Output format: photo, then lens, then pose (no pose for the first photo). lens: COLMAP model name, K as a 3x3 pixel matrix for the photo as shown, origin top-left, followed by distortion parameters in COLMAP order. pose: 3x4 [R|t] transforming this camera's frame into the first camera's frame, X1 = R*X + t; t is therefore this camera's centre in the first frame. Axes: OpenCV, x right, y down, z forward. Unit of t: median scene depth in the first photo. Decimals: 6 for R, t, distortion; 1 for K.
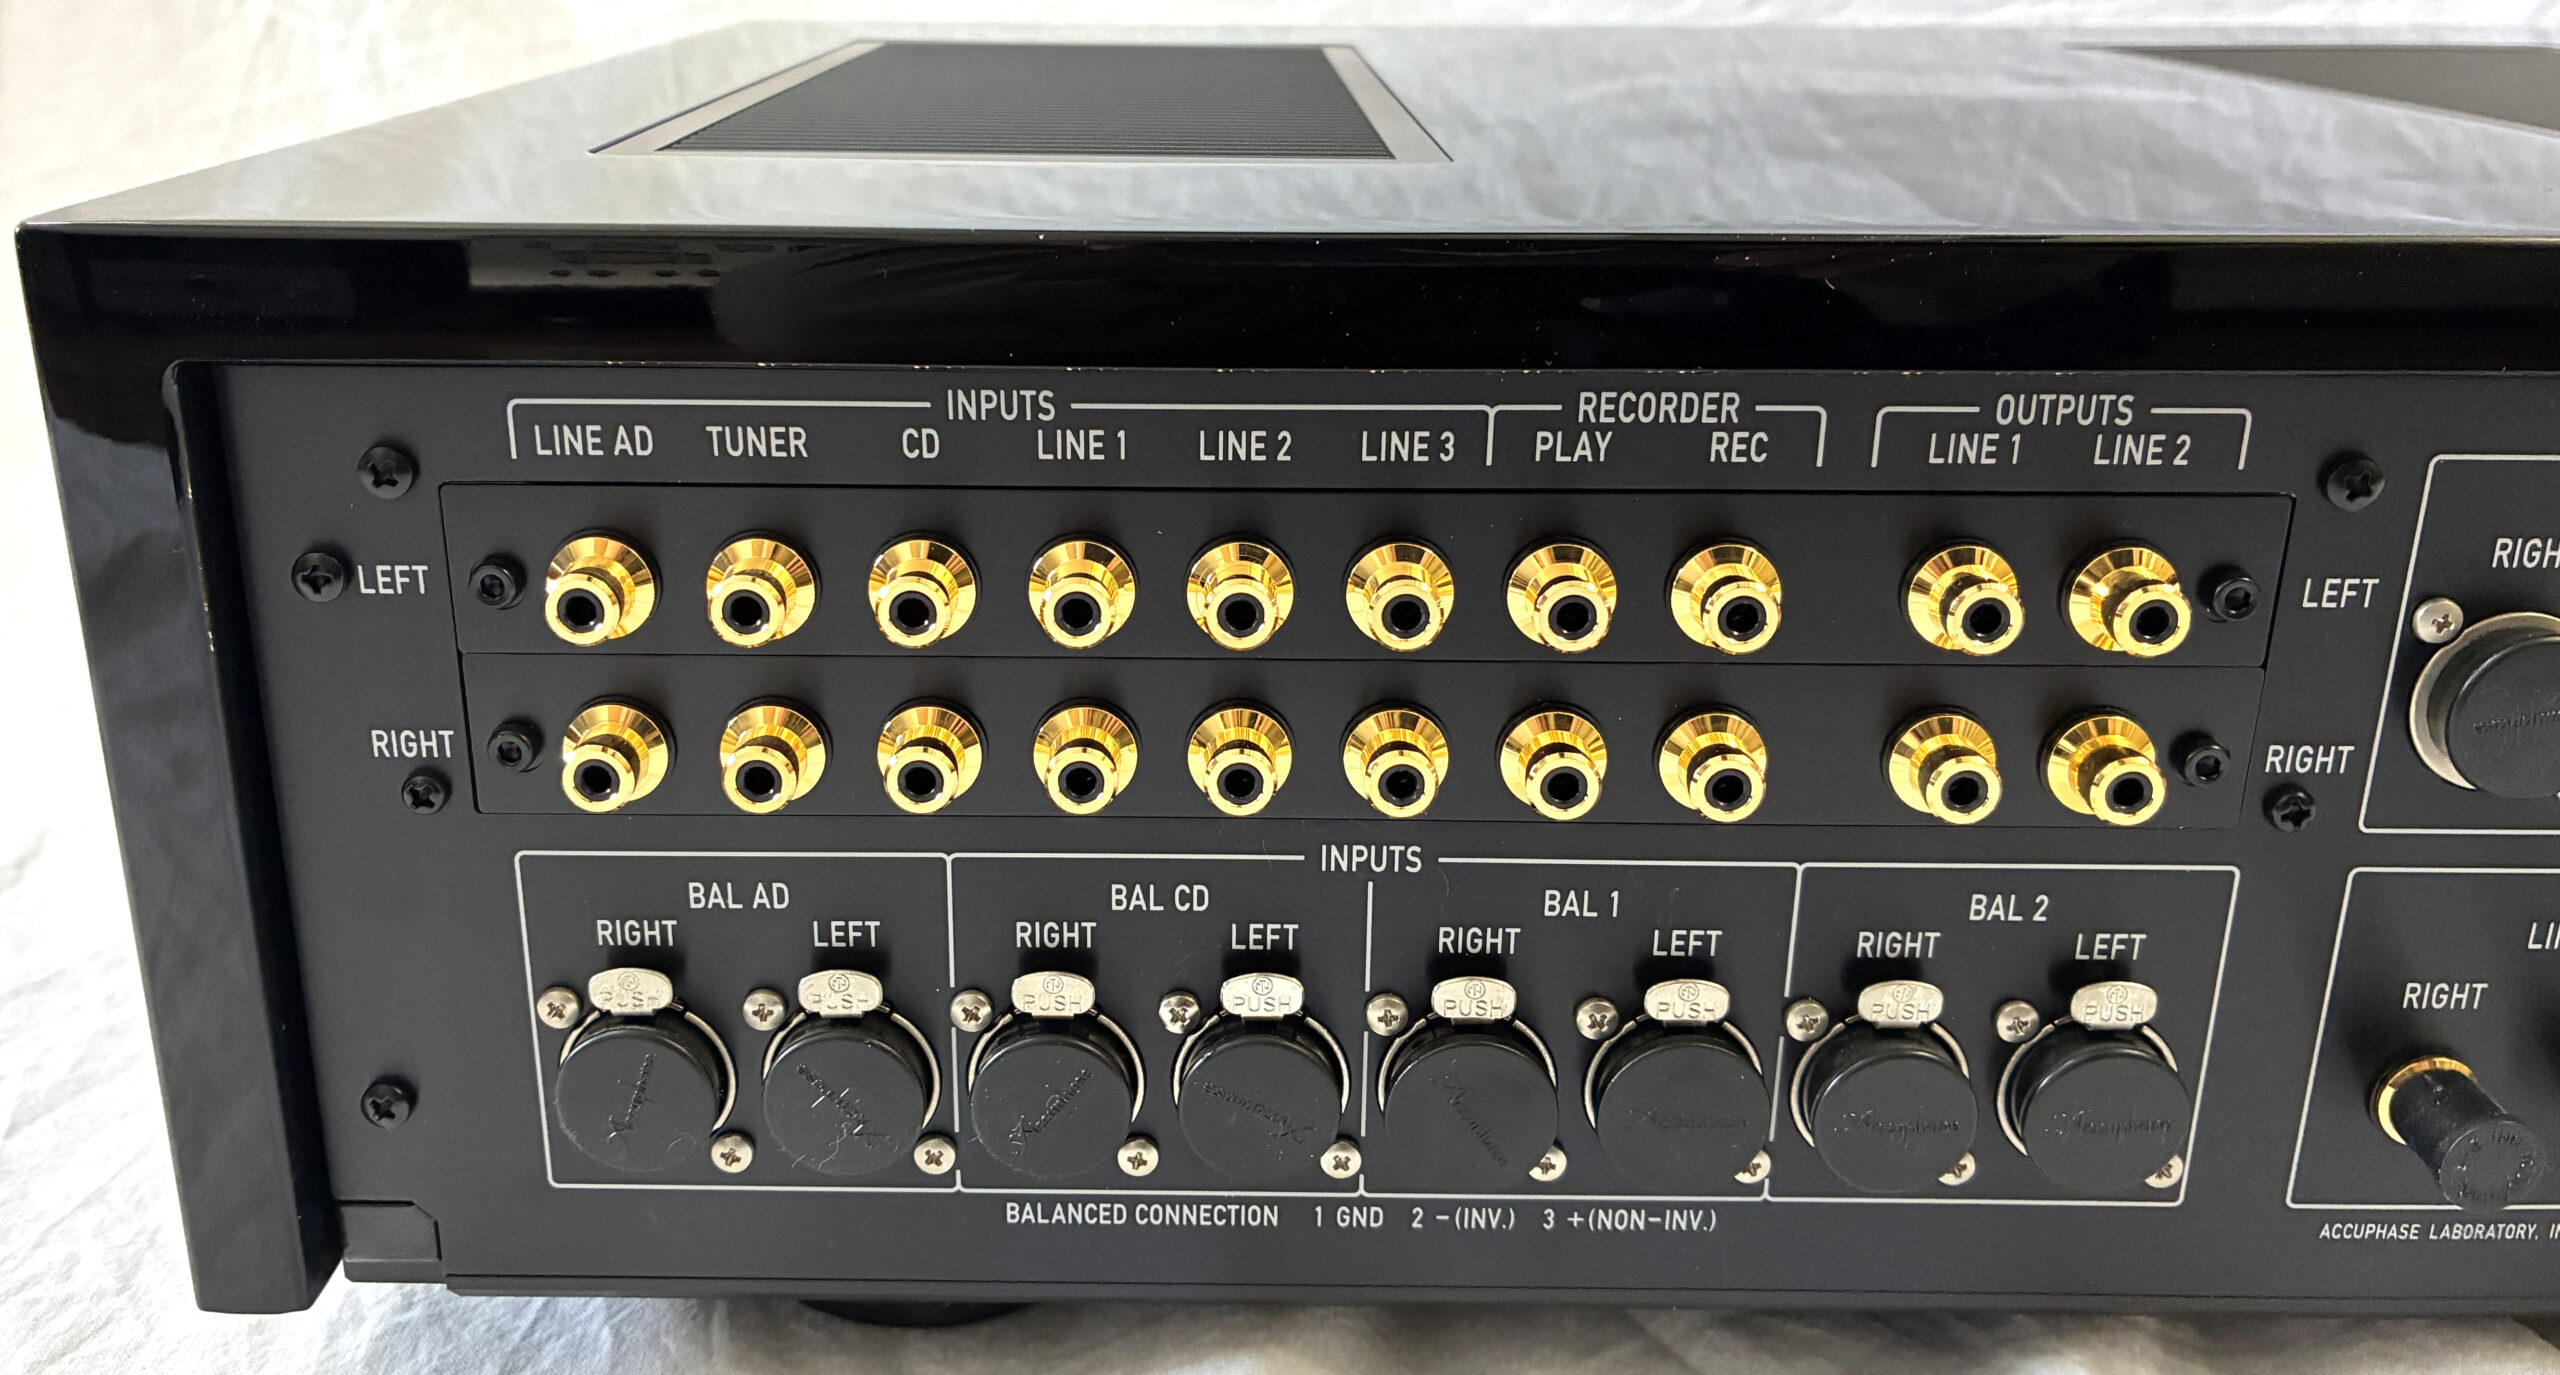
lens RADIAL K [[2087.9, 0, 1276.4], [0, 2087.9, 589.8], [0, 0, 1]] dist [0.074960, -0.130873]
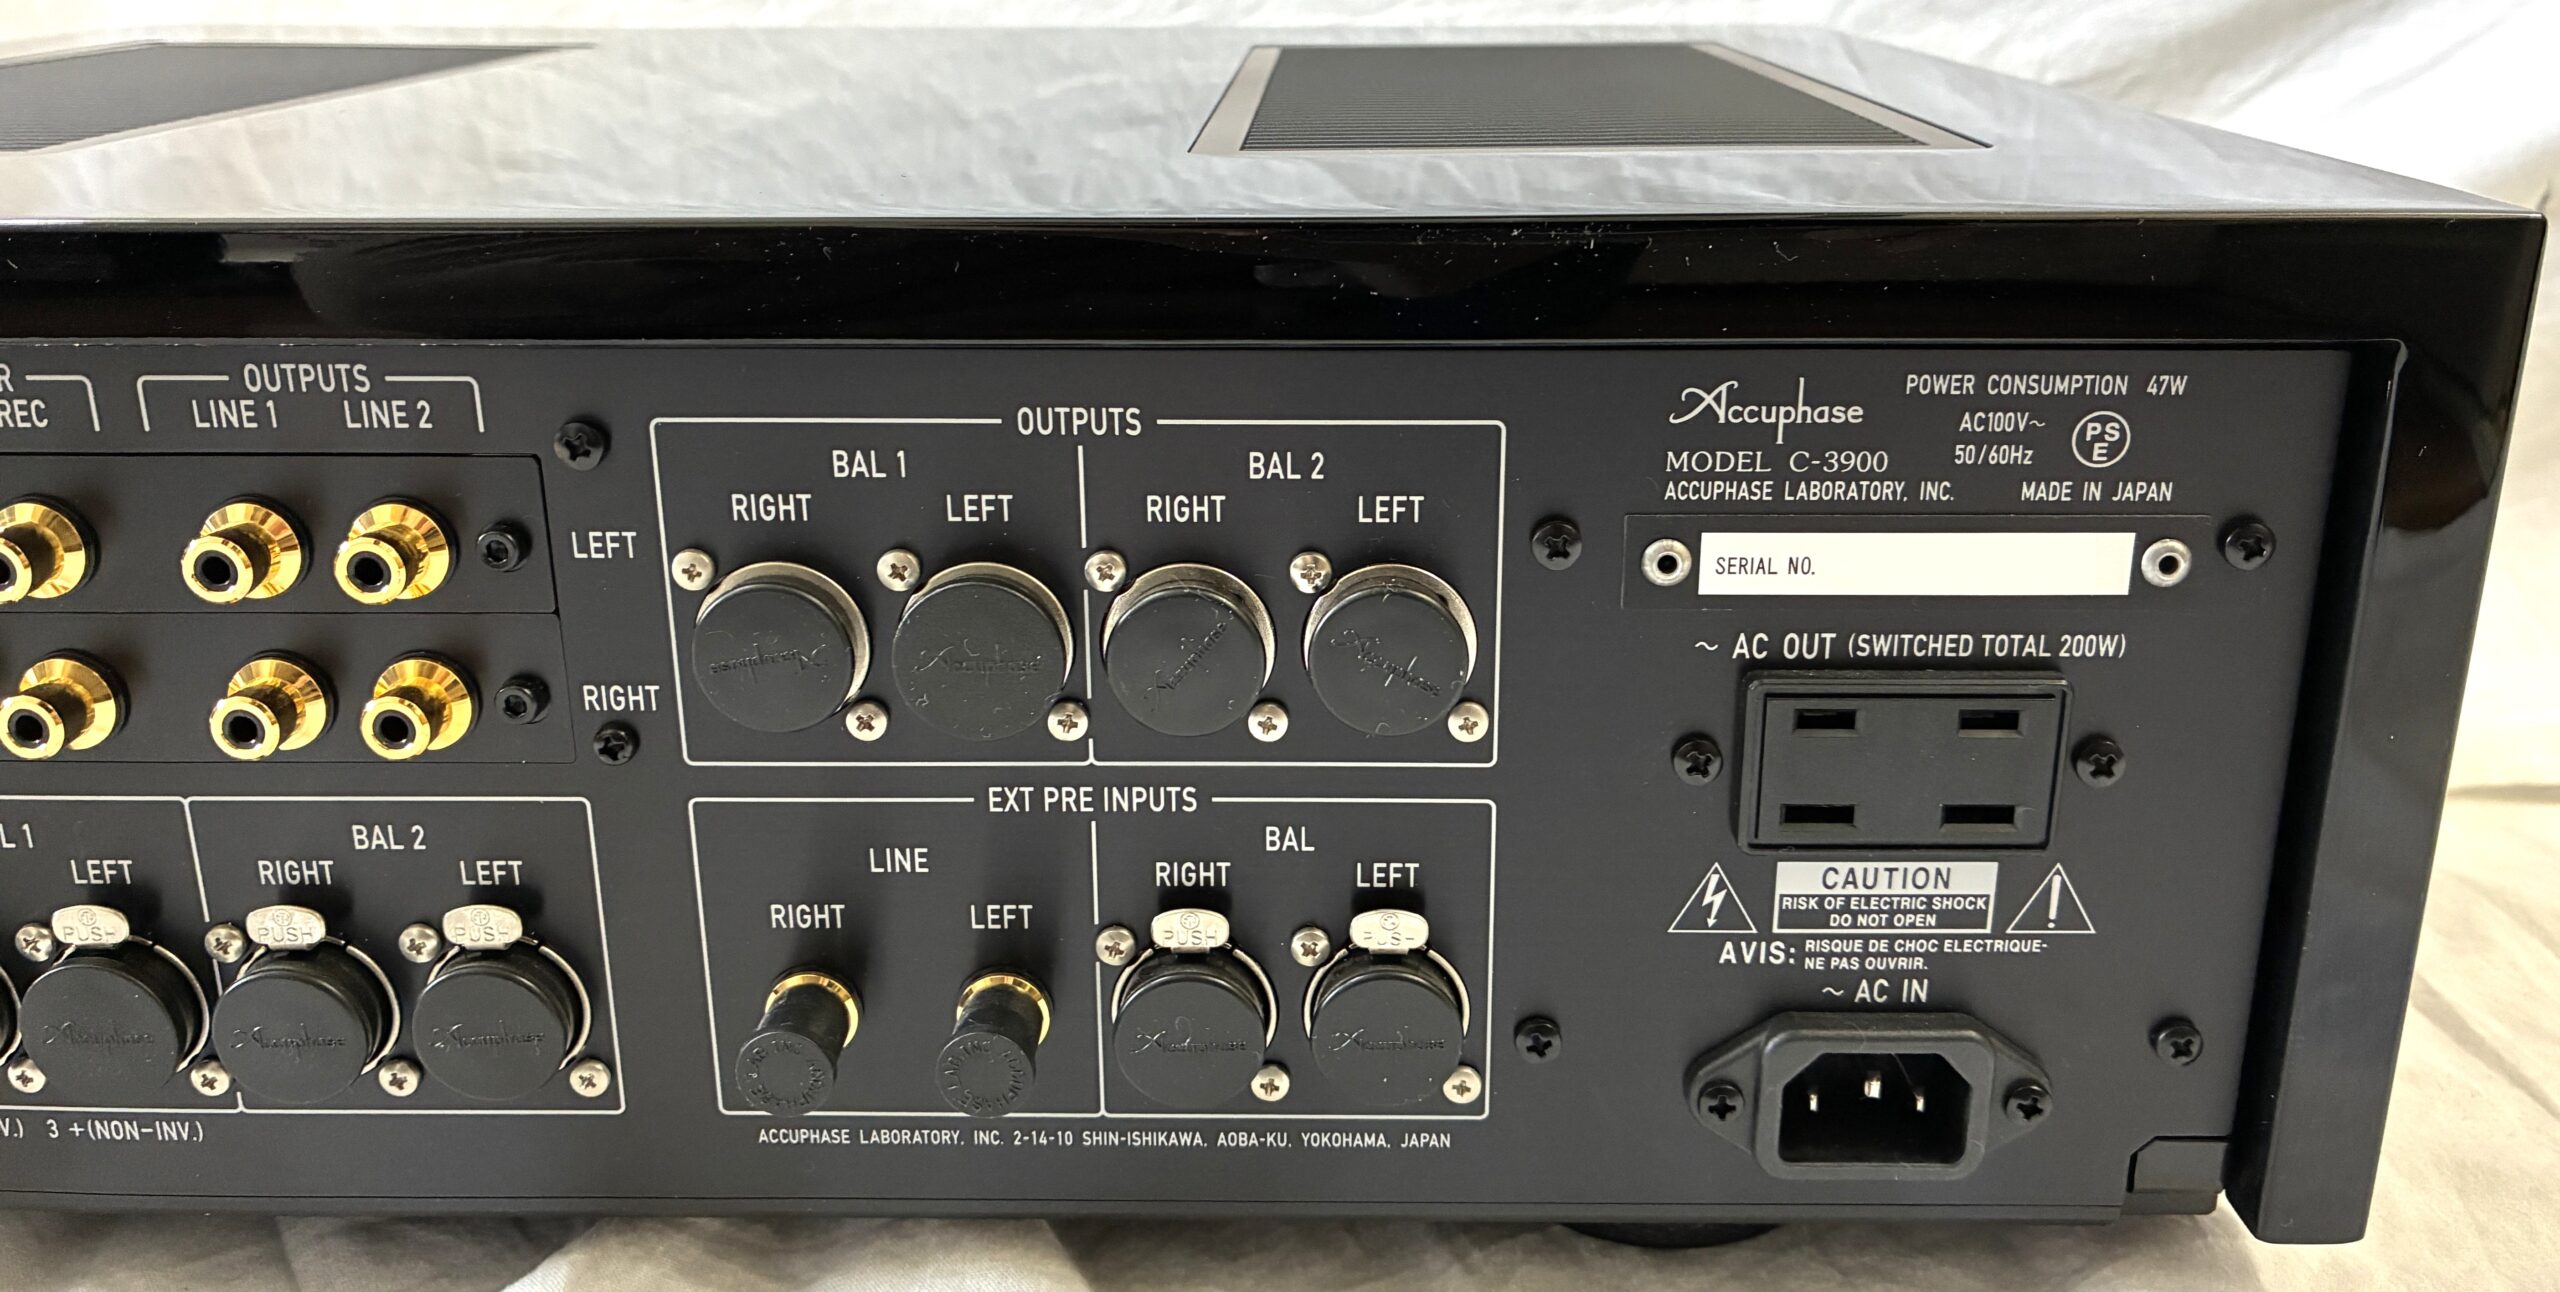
lens RADIAL K [[1954.0, 0, 1324.7], [0, 1954.0, 486.4], [0, 0, 1]] dist [0.004365, 0.000478]
pose [[0.999974, -0.007143, 0.000320, 0.288954], [0.007150, 0.999484, -0.031315, 0.001935], [-0.000096, 0.031317, 0.999510, -0.003649]]
